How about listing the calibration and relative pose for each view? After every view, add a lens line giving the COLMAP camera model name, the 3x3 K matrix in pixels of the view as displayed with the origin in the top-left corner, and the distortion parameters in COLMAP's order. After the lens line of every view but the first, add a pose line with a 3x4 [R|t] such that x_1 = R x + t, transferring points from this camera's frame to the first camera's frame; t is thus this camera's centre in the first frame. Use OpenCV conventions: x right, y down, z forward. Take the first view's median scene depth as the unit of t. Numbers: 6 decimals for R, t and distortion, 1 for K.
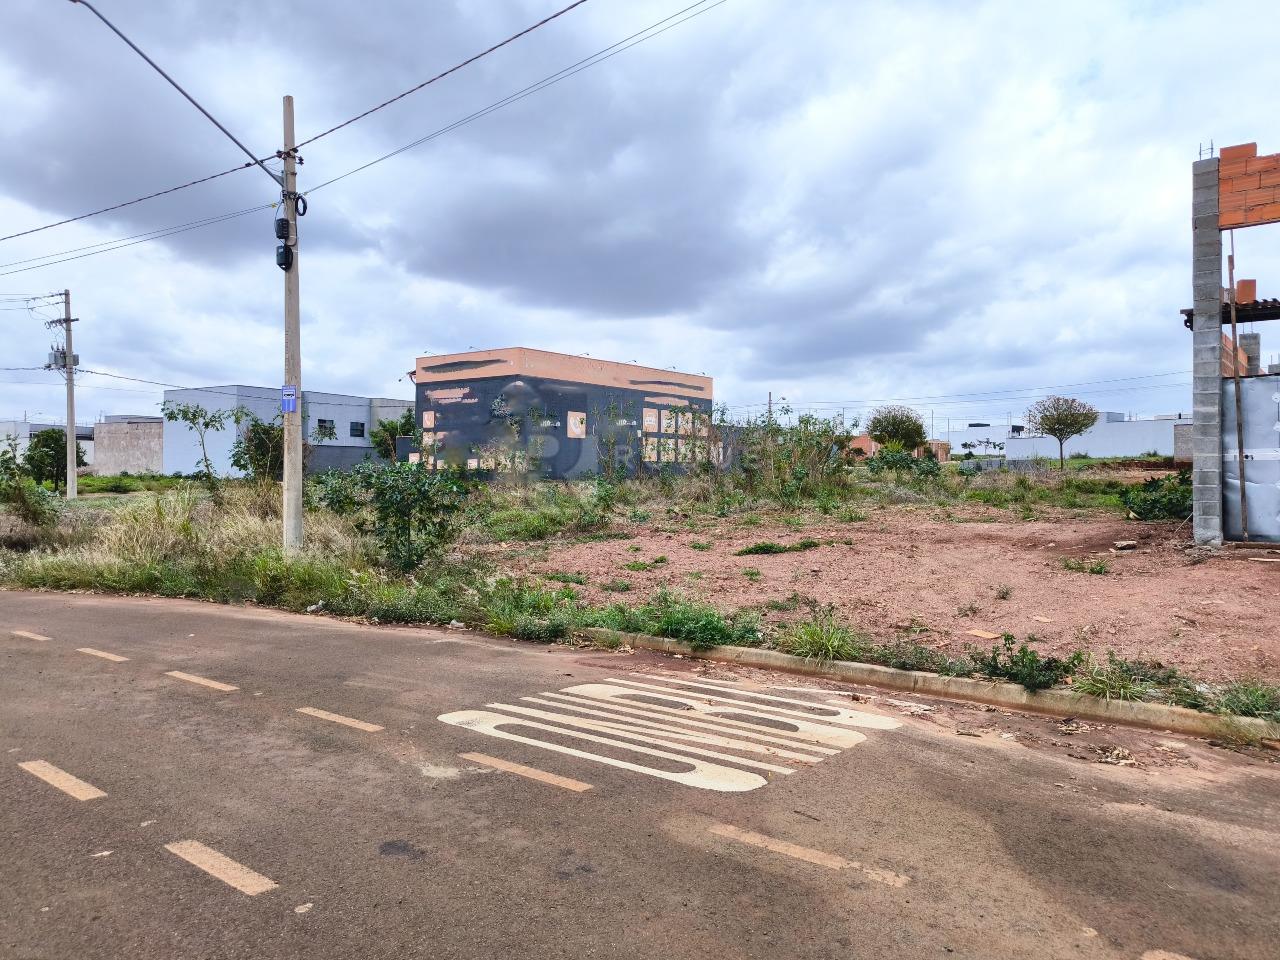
lens RADIAL K [[856.8, 0, 629.2], [0, 856.8, 459.0], [0, 0, 1]] dist [0.020595, 0.004181]
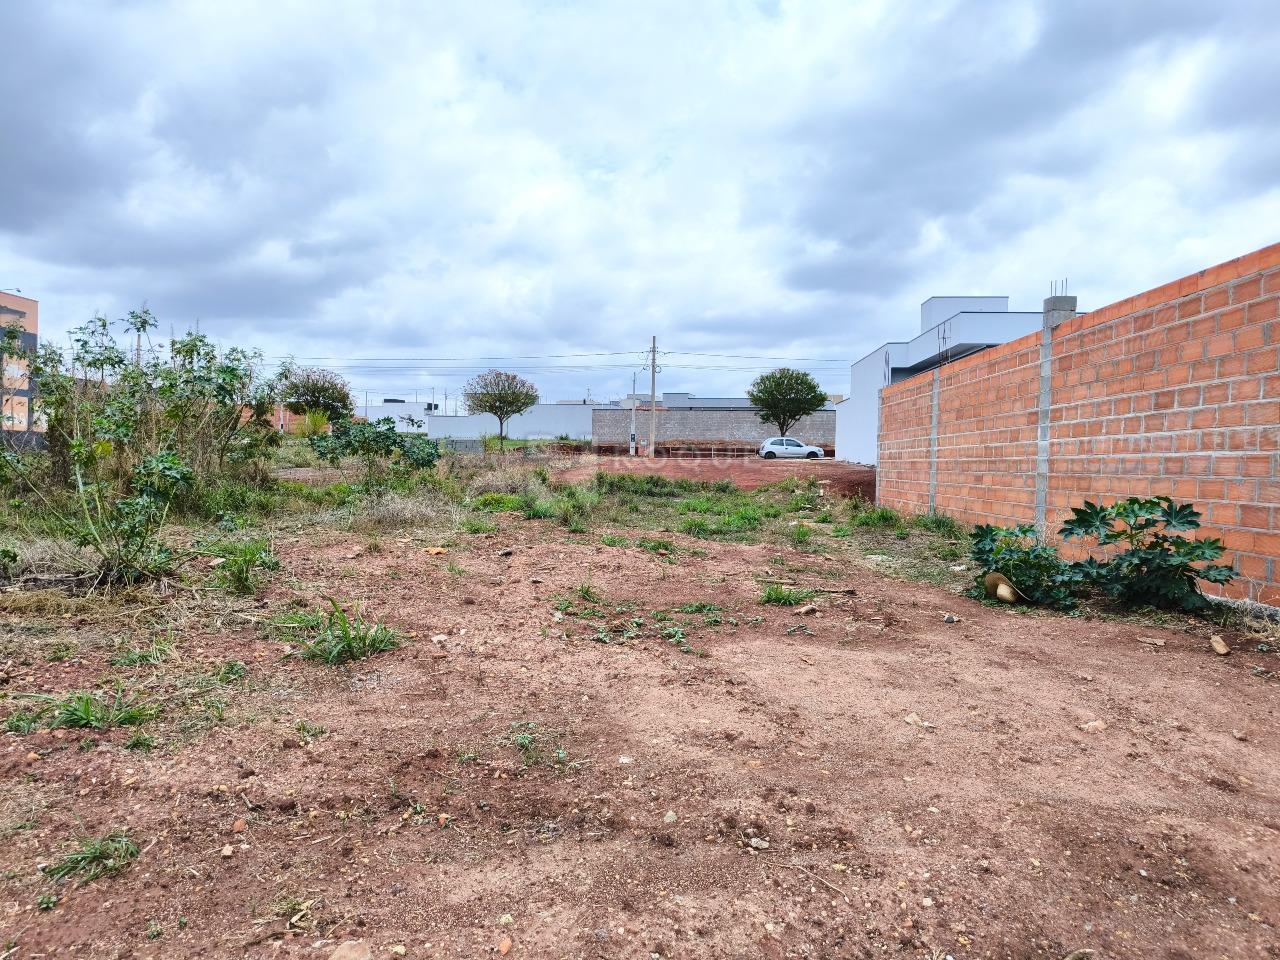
lens RADIAL K [[898.5, 0, 626.4], [0, 898.5, 511.5], [0, 0, 1]] dist [0.048470, -0.025836]
pose [[0.792185, -0.022460, 0.609868, 0.052227], [-0.029035, 0.996804, 0.074426, -0.000906], [-0.609590, -0.076667, 0.789001, 0.240483]]
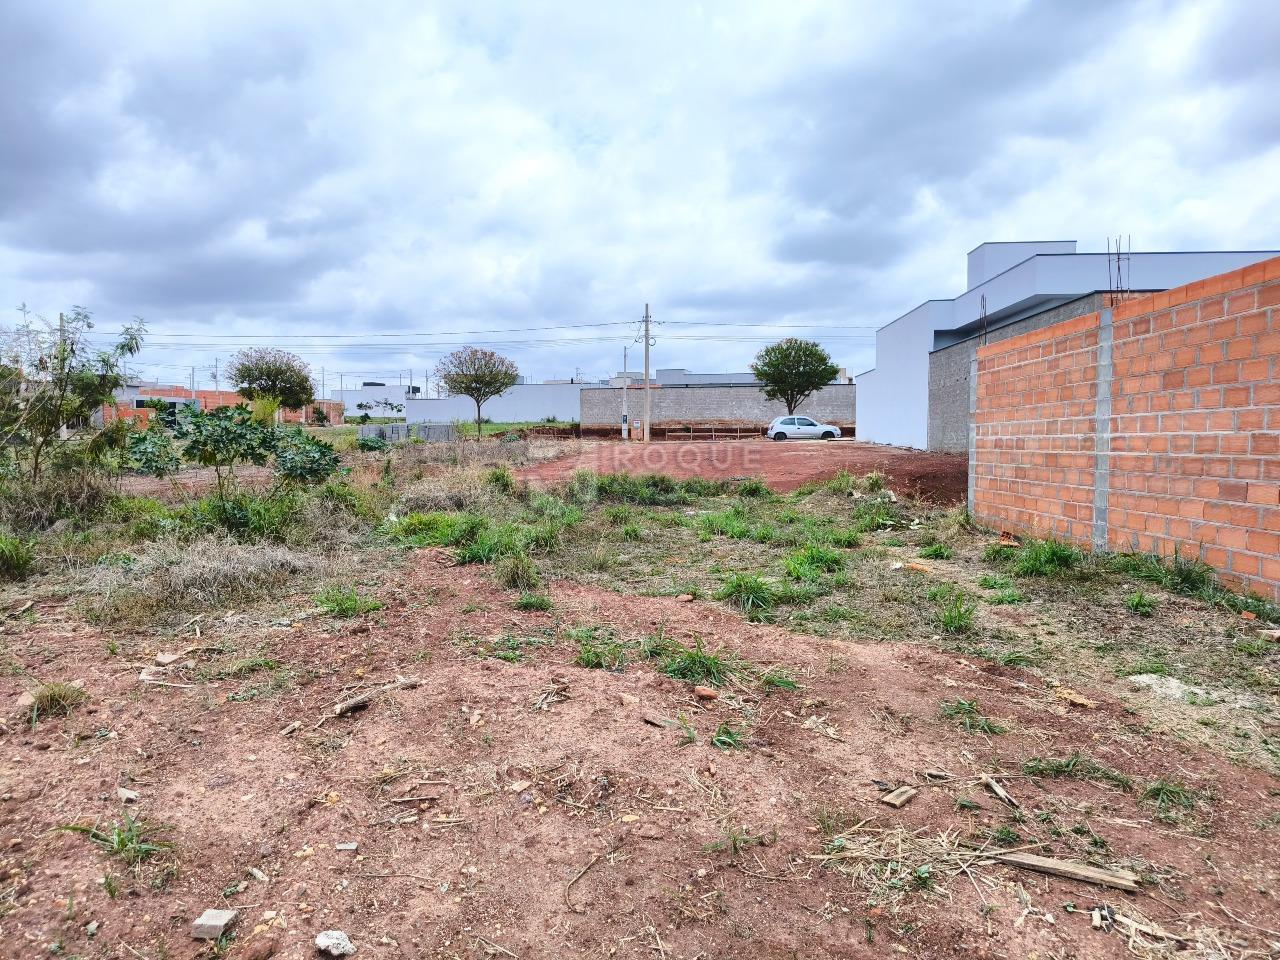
lens RADIAL K [[898.5, 0, 624.0], [0, 898.5, 539.9], [0, 0, 1]] dist [0.048470, -0.025836]
pose [[0.788920, -0.071813, 0.610286, 0.116549], [-0.008677, 0.991747, 0.127916, -0.004421], [-0.614435, -0.106211, 0.781786, 0.322754]]
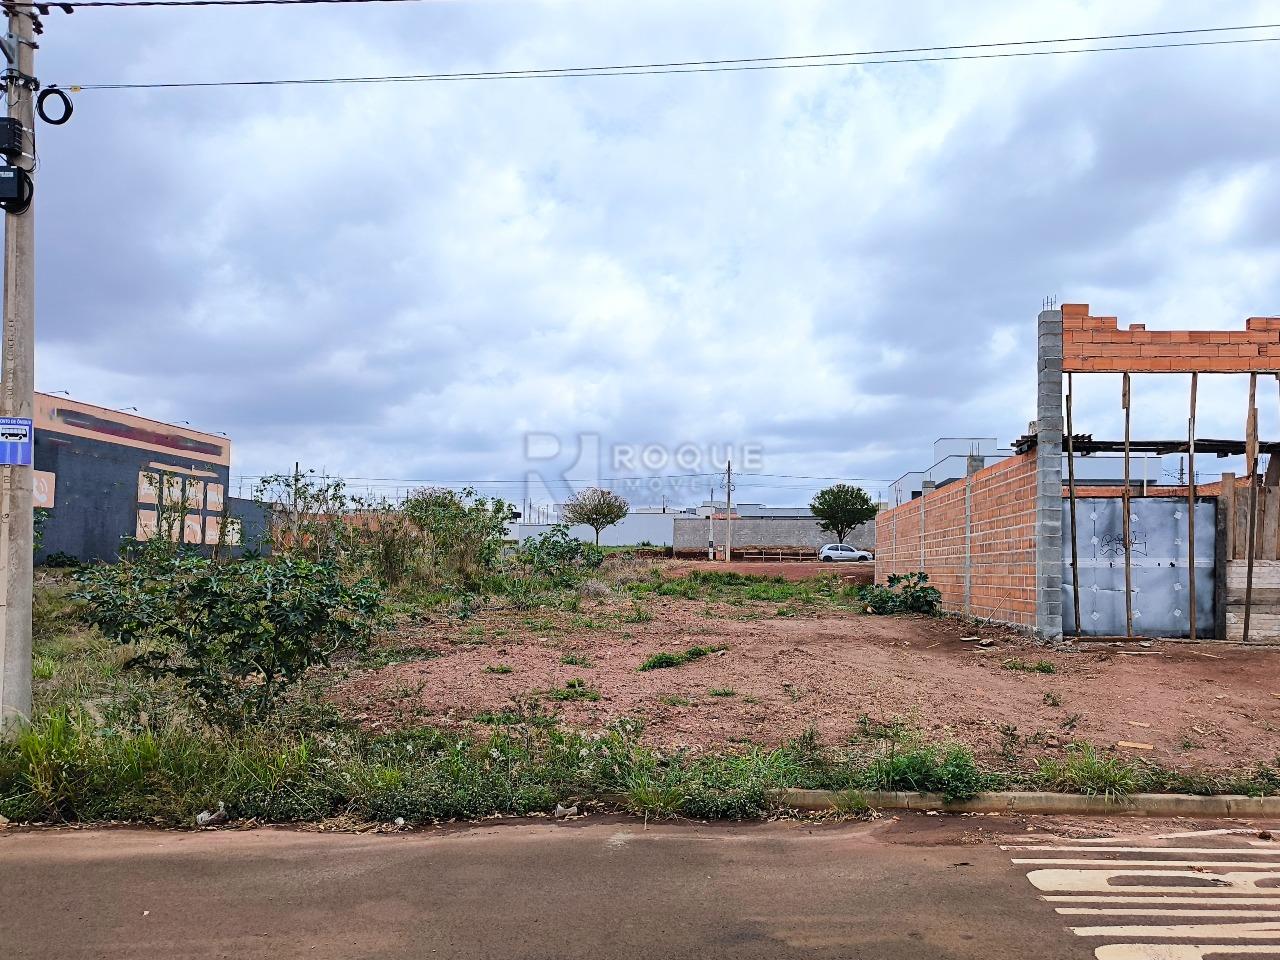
lens RADIAL K [[936.8, 0, 678.2], [0, 936.8, 528.0], [0, 0, 1]] dist [0.062840, -0.057347]
pose [[0.805638, 0.030944, 0.591599, -0.098819], [-0.022143, 0.999510, -0.022125, -0.002441], [-0.591994, 0.004726, 0.805929, 0.059796]]
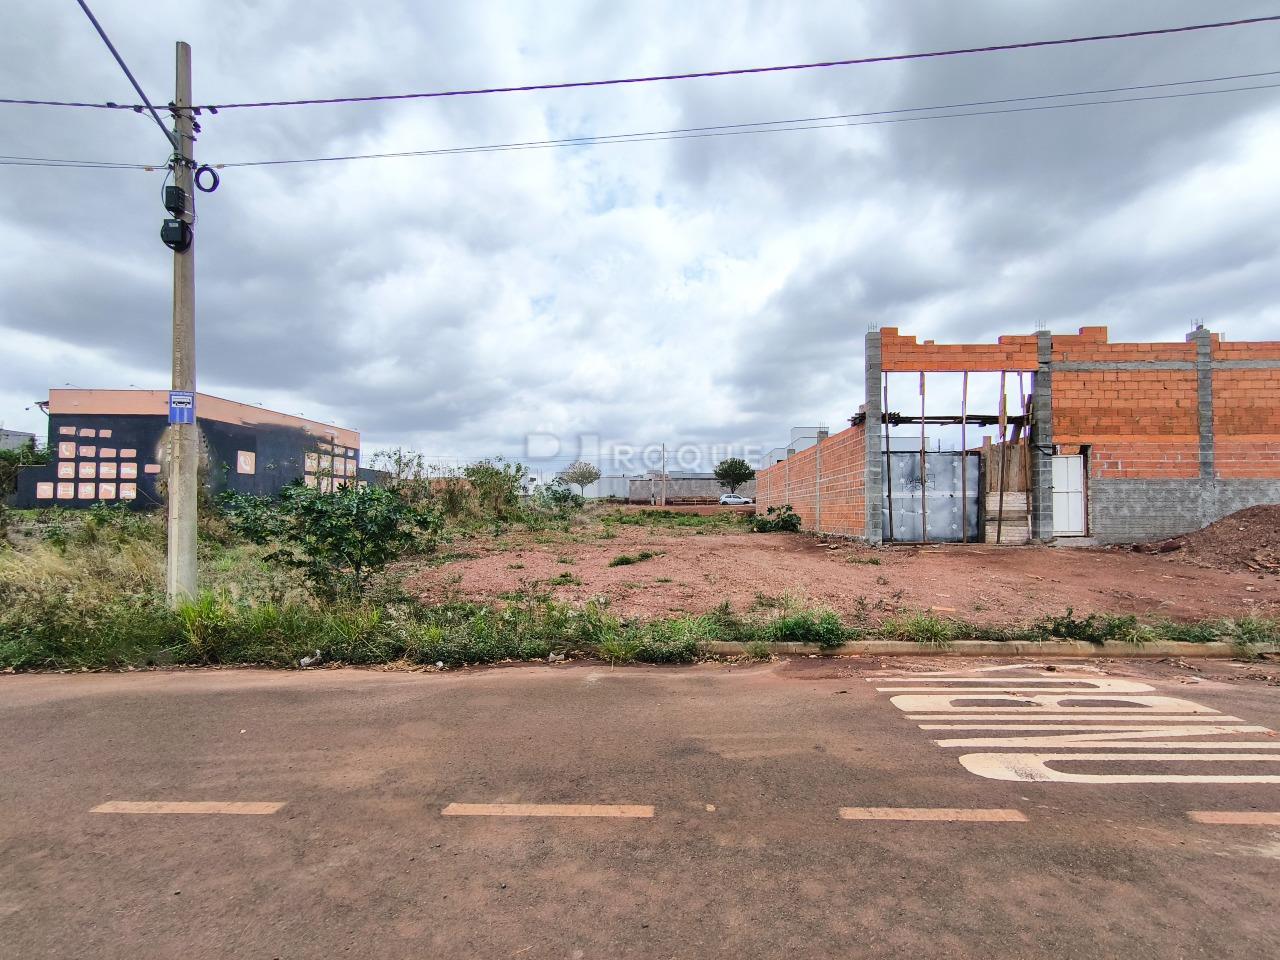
lens RADIAL K [[568.7, 0, 630.3], [0, 568.7, 497.4], [0, 0, 1]] dist [-0.012802, 0.004464]
pose [[0.807986, 0.014938, 0.589012, -0.087920], [-0.014676, 0.999879, -0.005225, 0.002862], [-0.589018, -0.004423, 0.808108, 0.075011]]
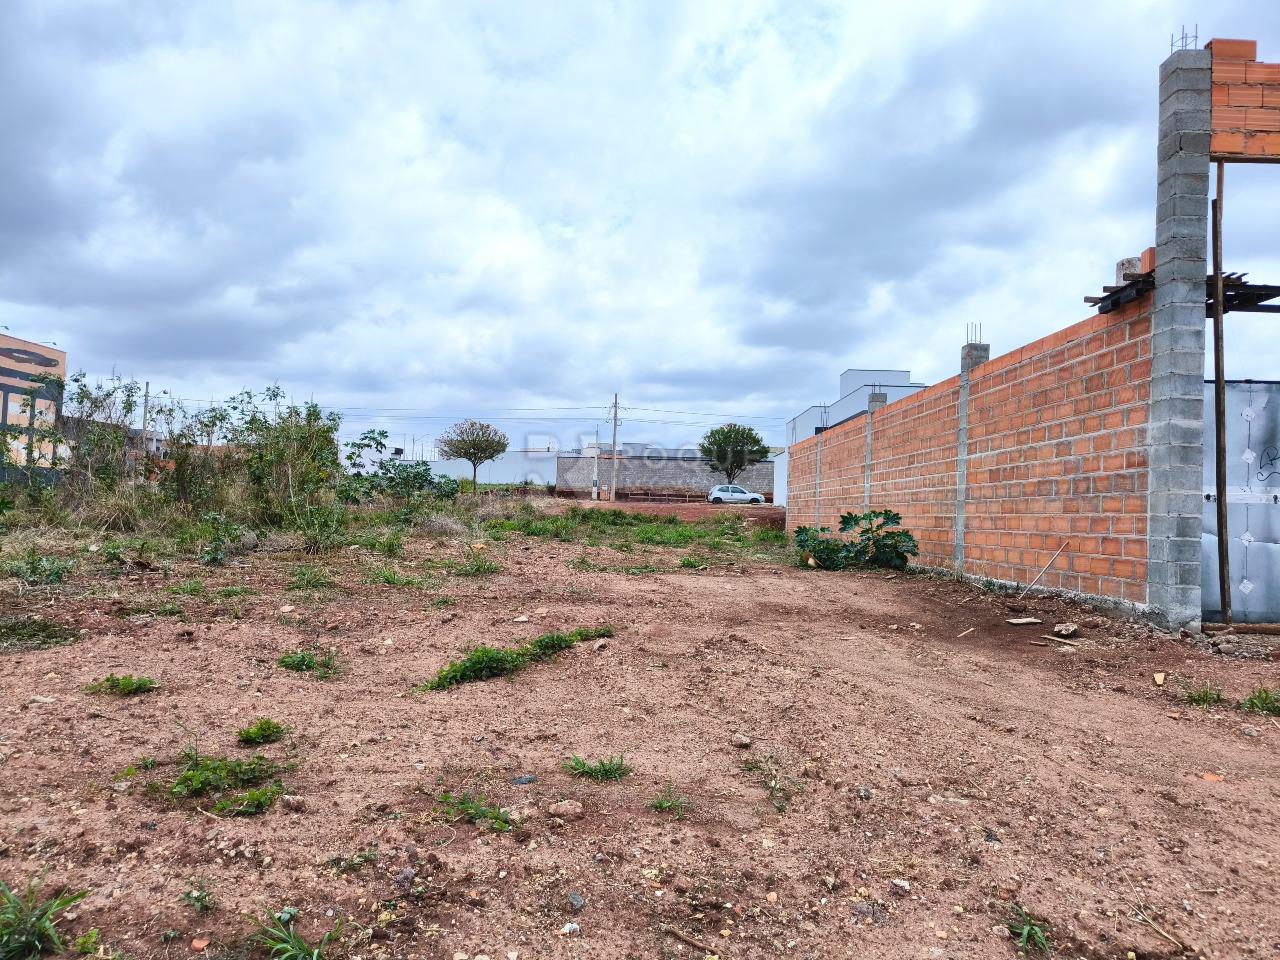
lens RADIAL K [[898.5, 0, 627.5], [0, 898.5, 482.5], [0, 0, 1]] dist [0.048470, -0.025836]
pose [[0.761635, 0.043077, 0.646573, -0.020648], [-0.045843, 0.998870, -0.012547, 0.003259], [-0.646383, -0.020084, 0.762749, 0.155604]]
